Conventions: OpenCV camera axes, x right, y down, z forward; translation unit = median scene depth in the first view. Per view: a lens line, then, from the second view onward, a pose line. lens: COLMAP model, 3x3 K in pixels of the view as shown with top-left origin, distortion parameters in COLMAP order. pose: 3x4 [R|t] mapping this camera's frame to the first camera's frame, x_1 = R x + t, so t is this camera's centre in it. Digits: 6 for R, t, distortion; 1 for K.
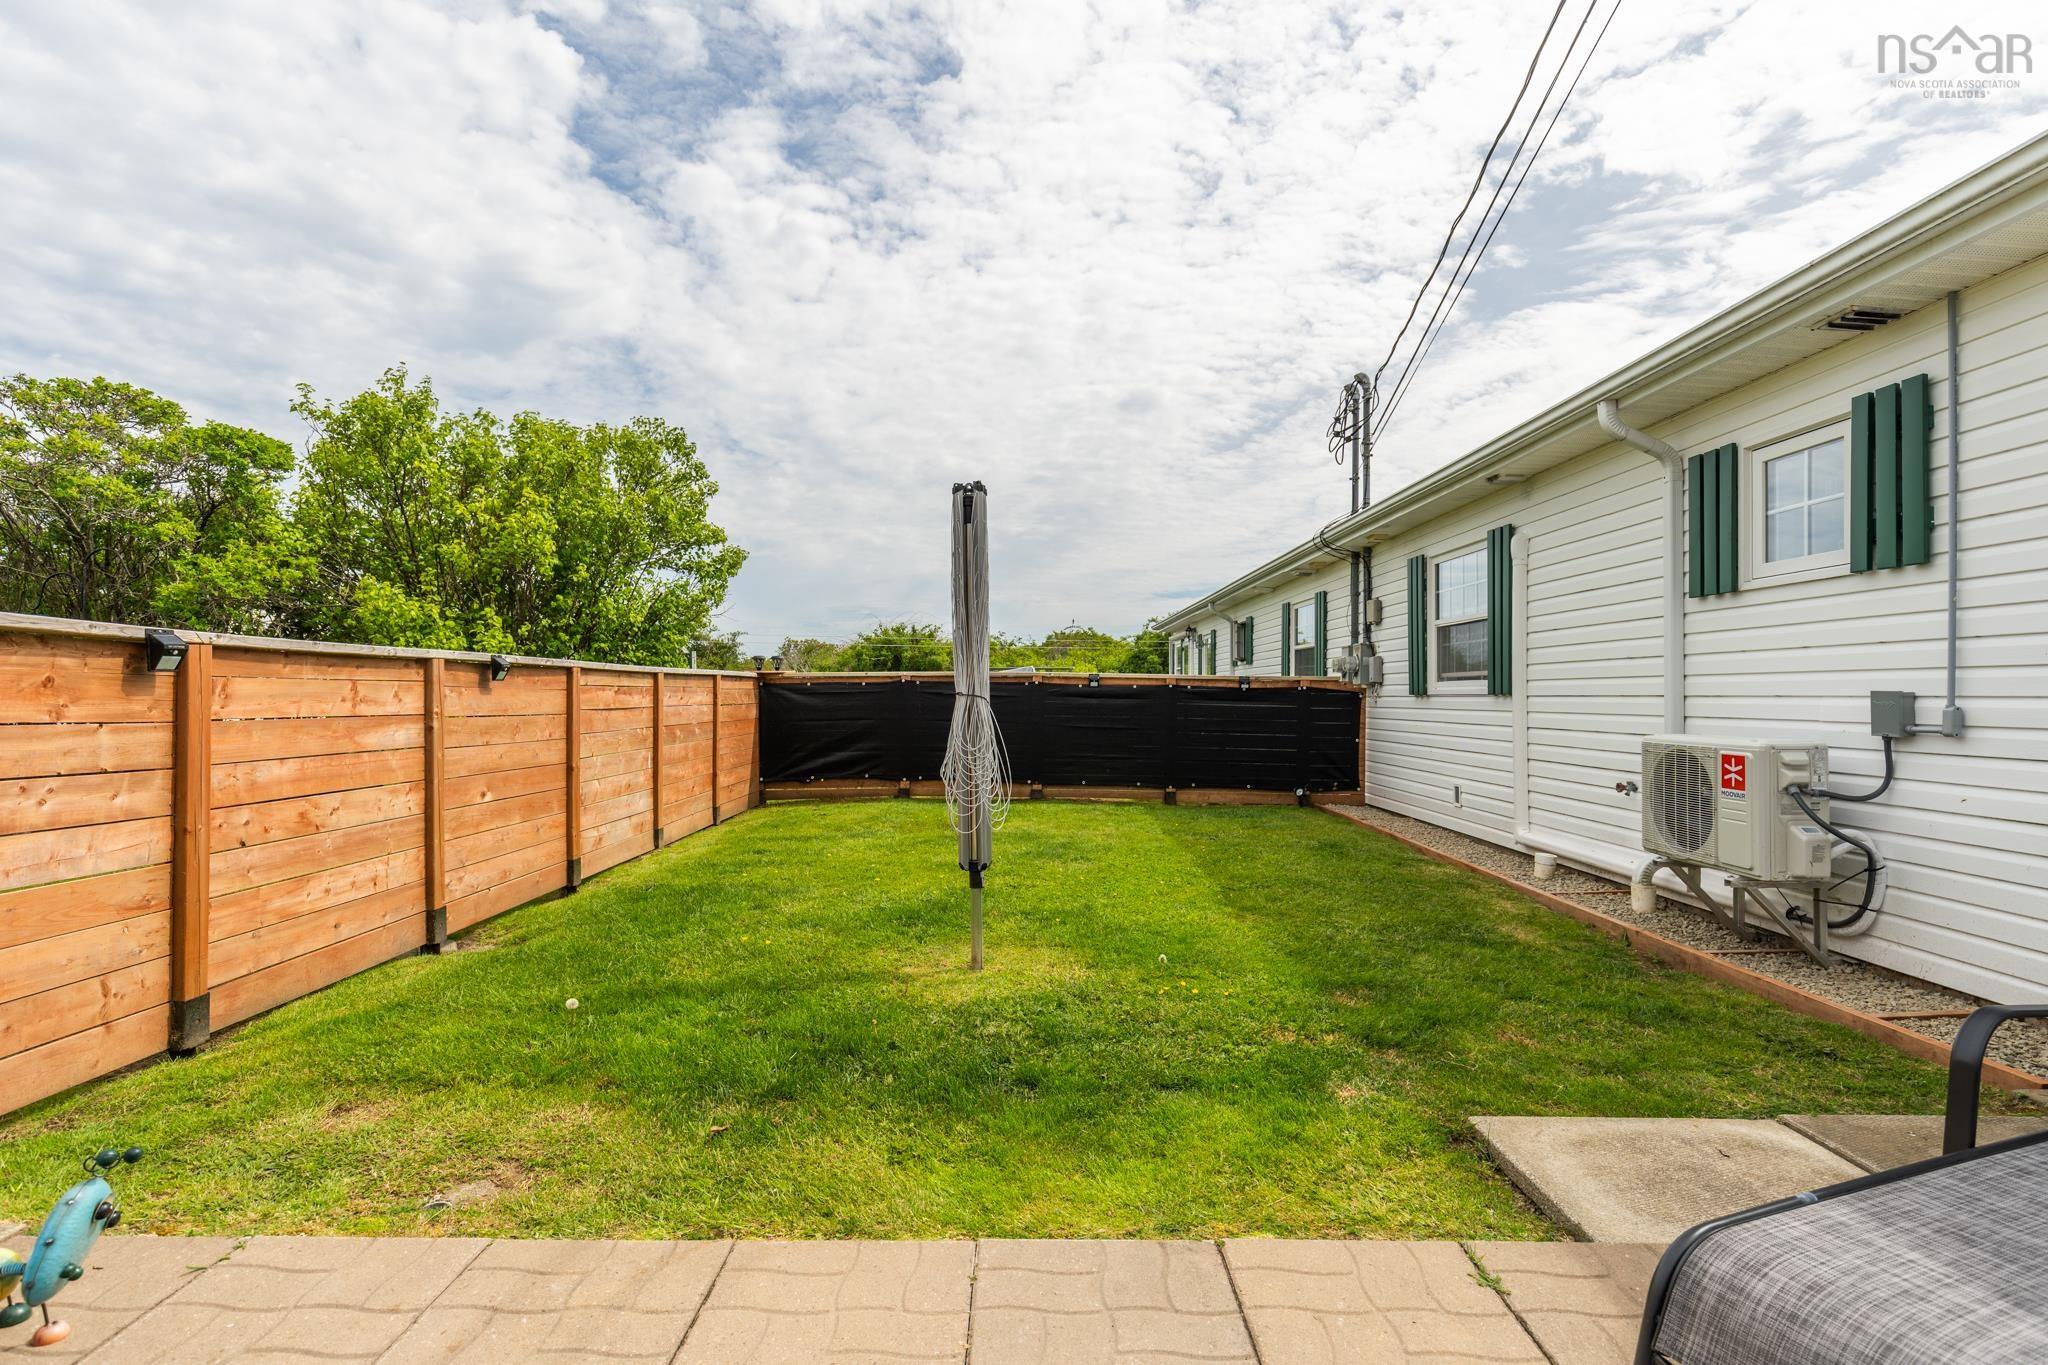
lens RADIAL K [[1018.9, 0, 1024.0], [0, 1018.9, 682.5], [0, 0, 1]] dist [0.000090, -0.000087]
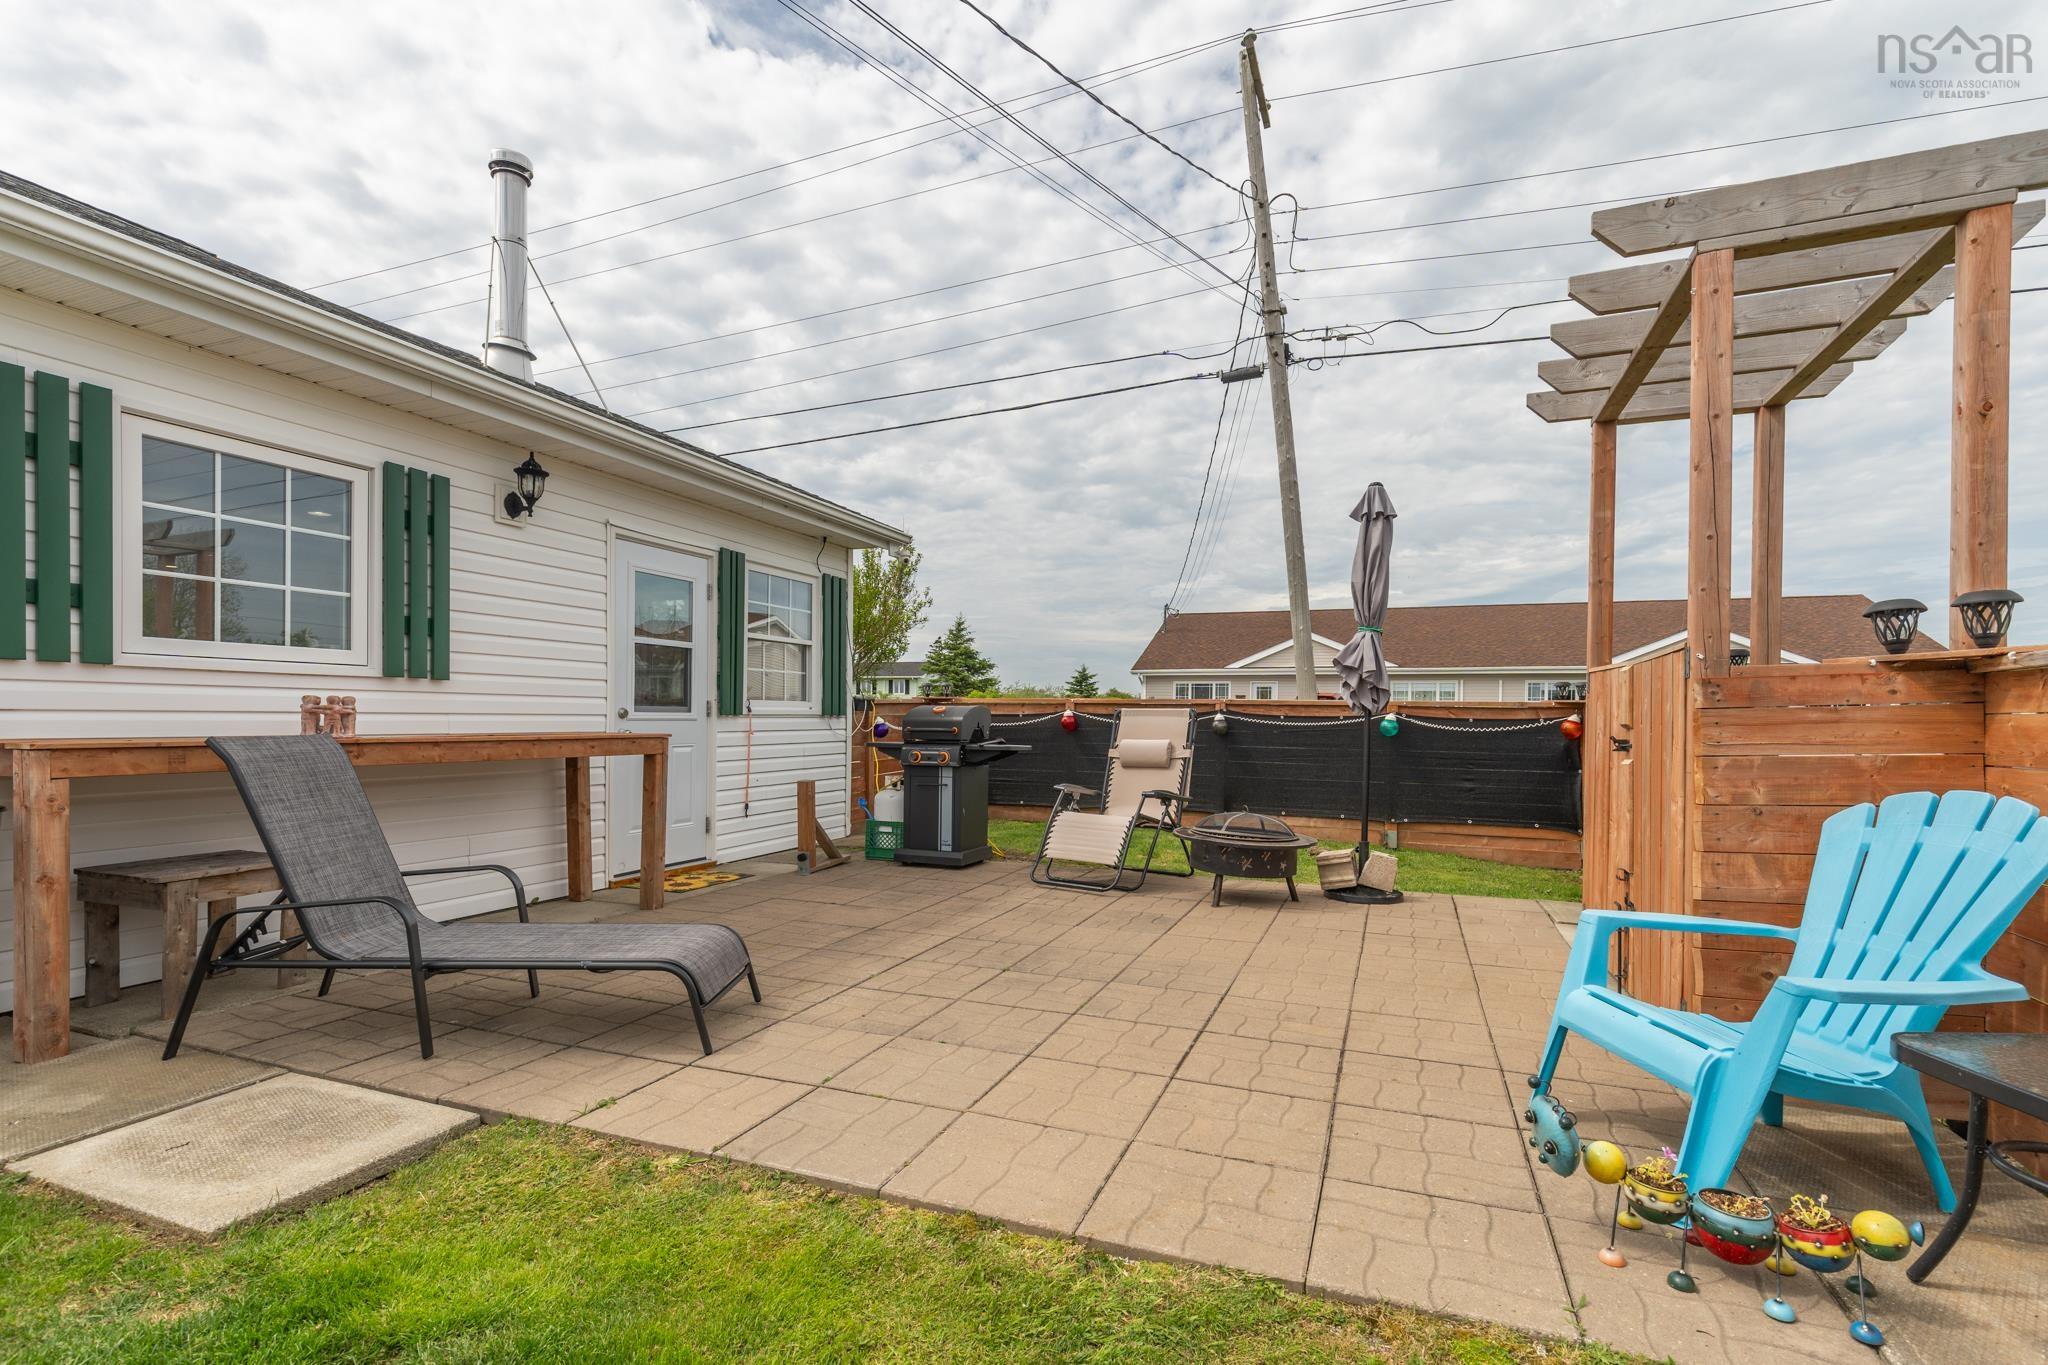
lens RADIAL K [[939.2, 0, 1022.8], [0, 939.2, 722.2], [0, 0, 1]] dist [0.001038, 0.000025]
pose [[-0.930059, -0.016975, 0.367017, -0.227038], [-0.020347, 0.999779, -0.005320, 0.004407], [-0.366846, -0.012415, -0.930199, 0.754263]]
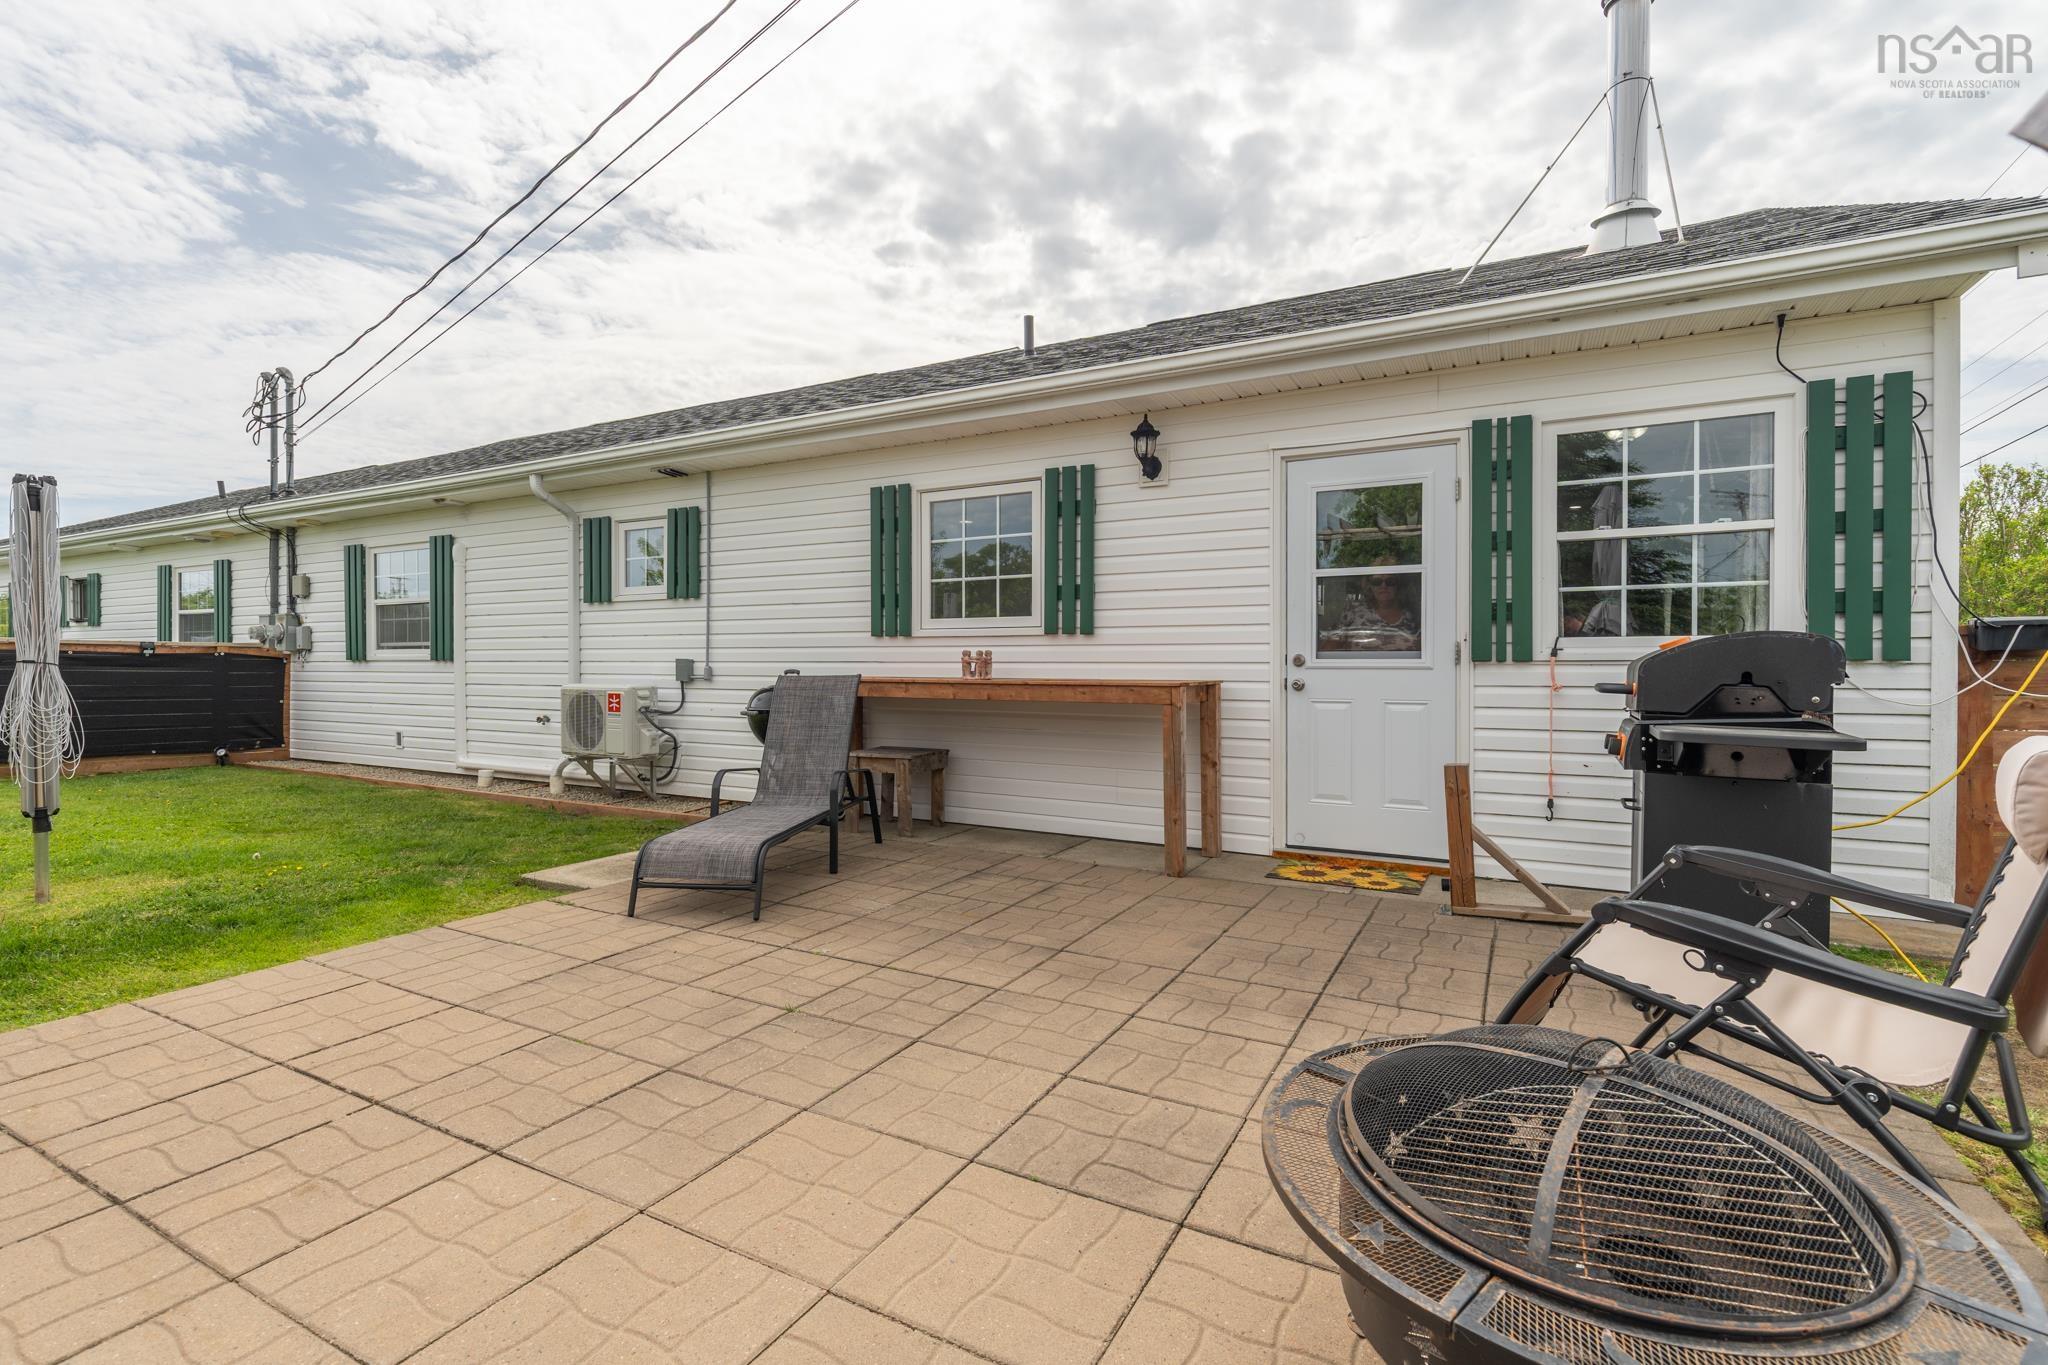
lens RADIAL K [[915.9, 0, 1028.0], [0, 915.9, 670.6], [0, 0, 1]] dist [0.000615, -0.000419]
pose [[0.466898, -0.012173, 0.884228, -0.345791], [-0.010332, 0.999762, 0.019219, -0.008095], [-0.884251, -0.018109, 0.466661, -0.358020]]
